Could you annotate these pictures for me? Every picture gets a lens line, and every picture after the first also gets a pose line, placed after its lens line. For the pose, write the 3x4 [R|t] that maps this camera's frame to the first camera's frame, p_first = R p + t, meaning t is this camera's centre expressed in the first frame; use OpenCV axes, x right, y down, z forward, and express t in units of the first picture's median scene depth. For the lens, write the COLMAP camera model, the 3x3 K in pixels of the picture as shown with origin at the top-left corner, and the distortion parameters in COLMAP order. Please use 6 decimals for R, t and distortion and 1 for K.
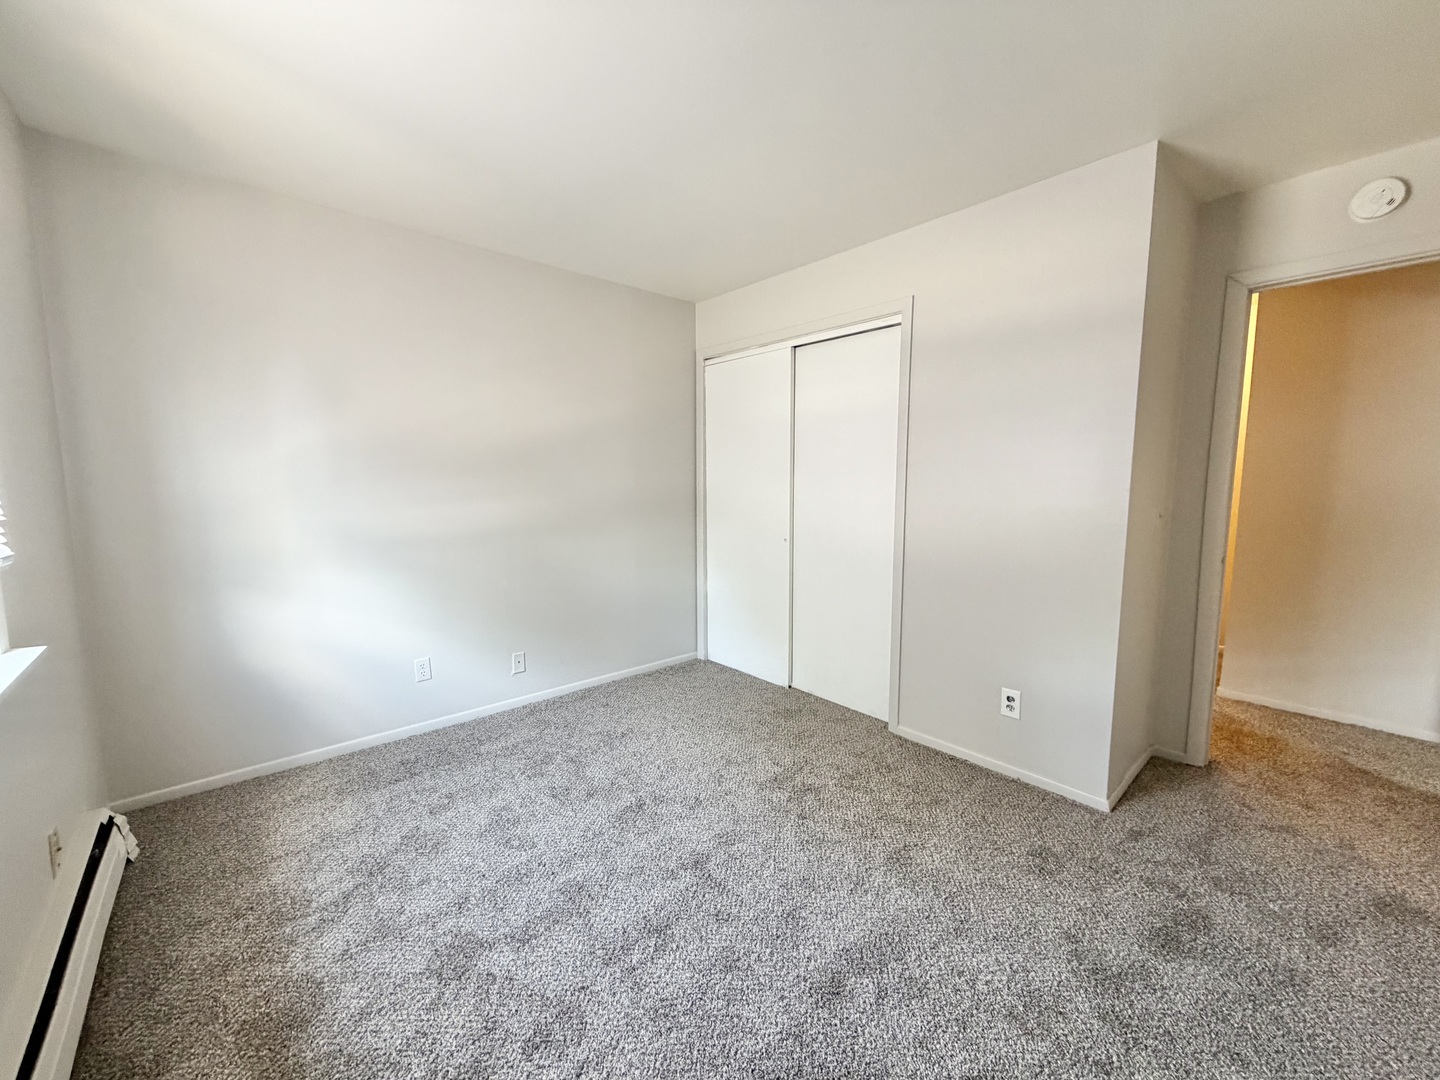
lens RADIAL K [[571.2, 0, 712.0], [0, 571.2, 538.0], [0, 0, 1]] dist [0.000670, -0.000107]
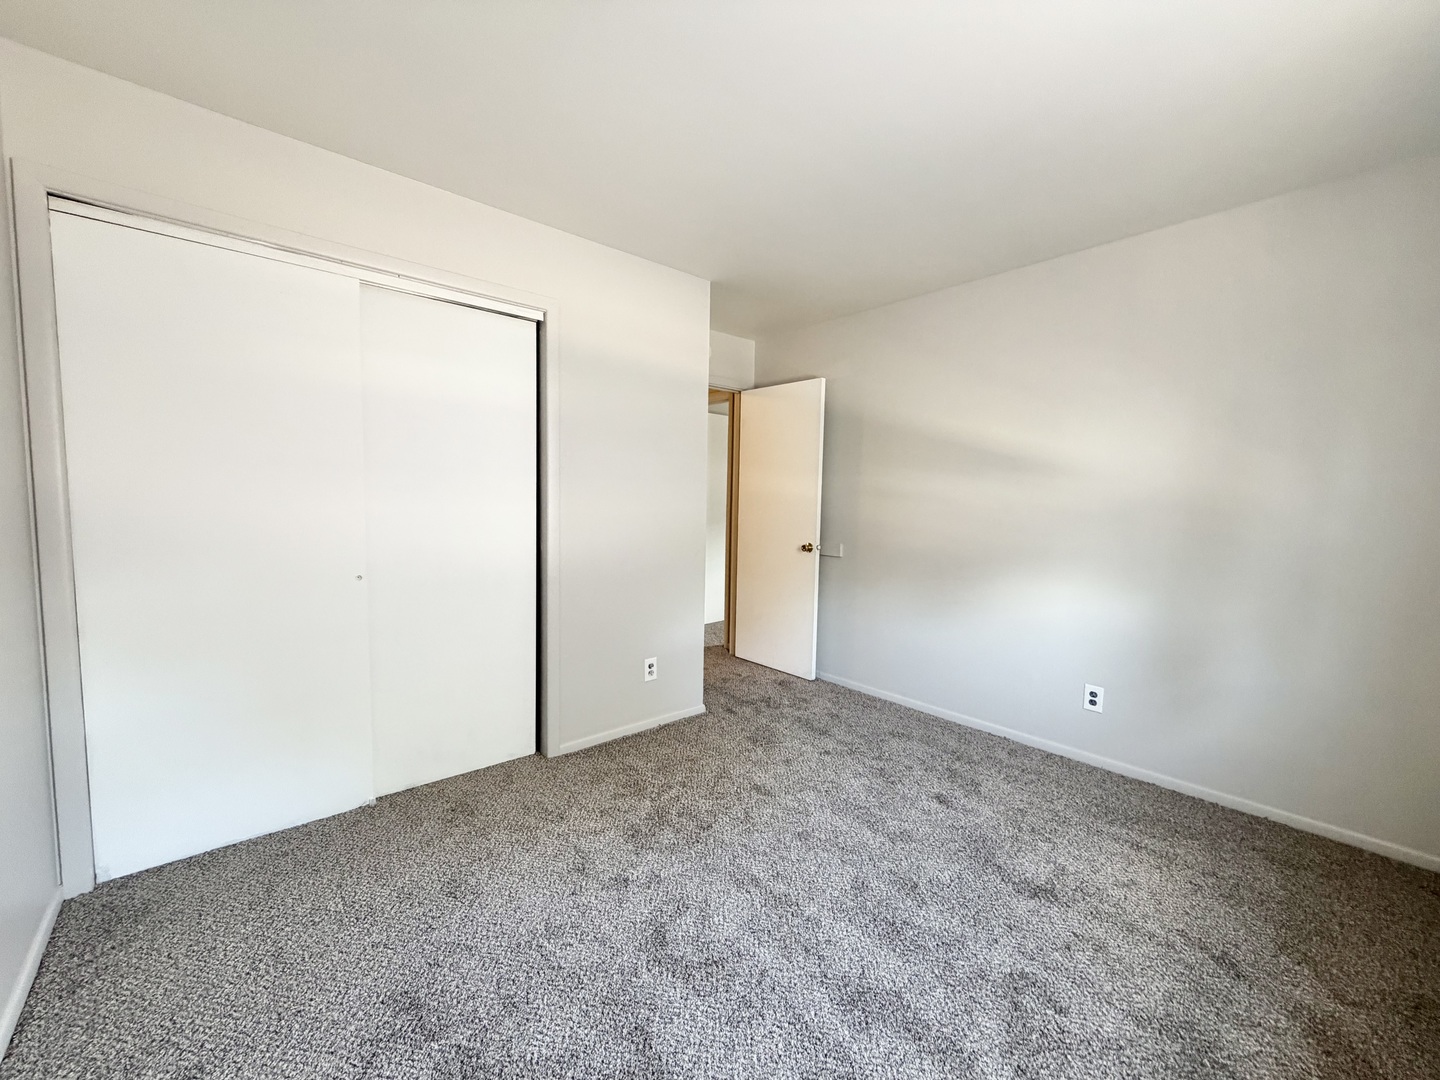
lens RADIAL K [[571.2, 0, 714.2], [0, 571.2, 539.4], [0, 0, 1]] dist [0.000670, -0.000107]
pose [[0.008588, -0.070443, 0.997479, -0.698926], [0.086493, 0.993829, 0.069441, -0.068134], [-0.996215, 0.085678, 0.014628, 0.813297]]
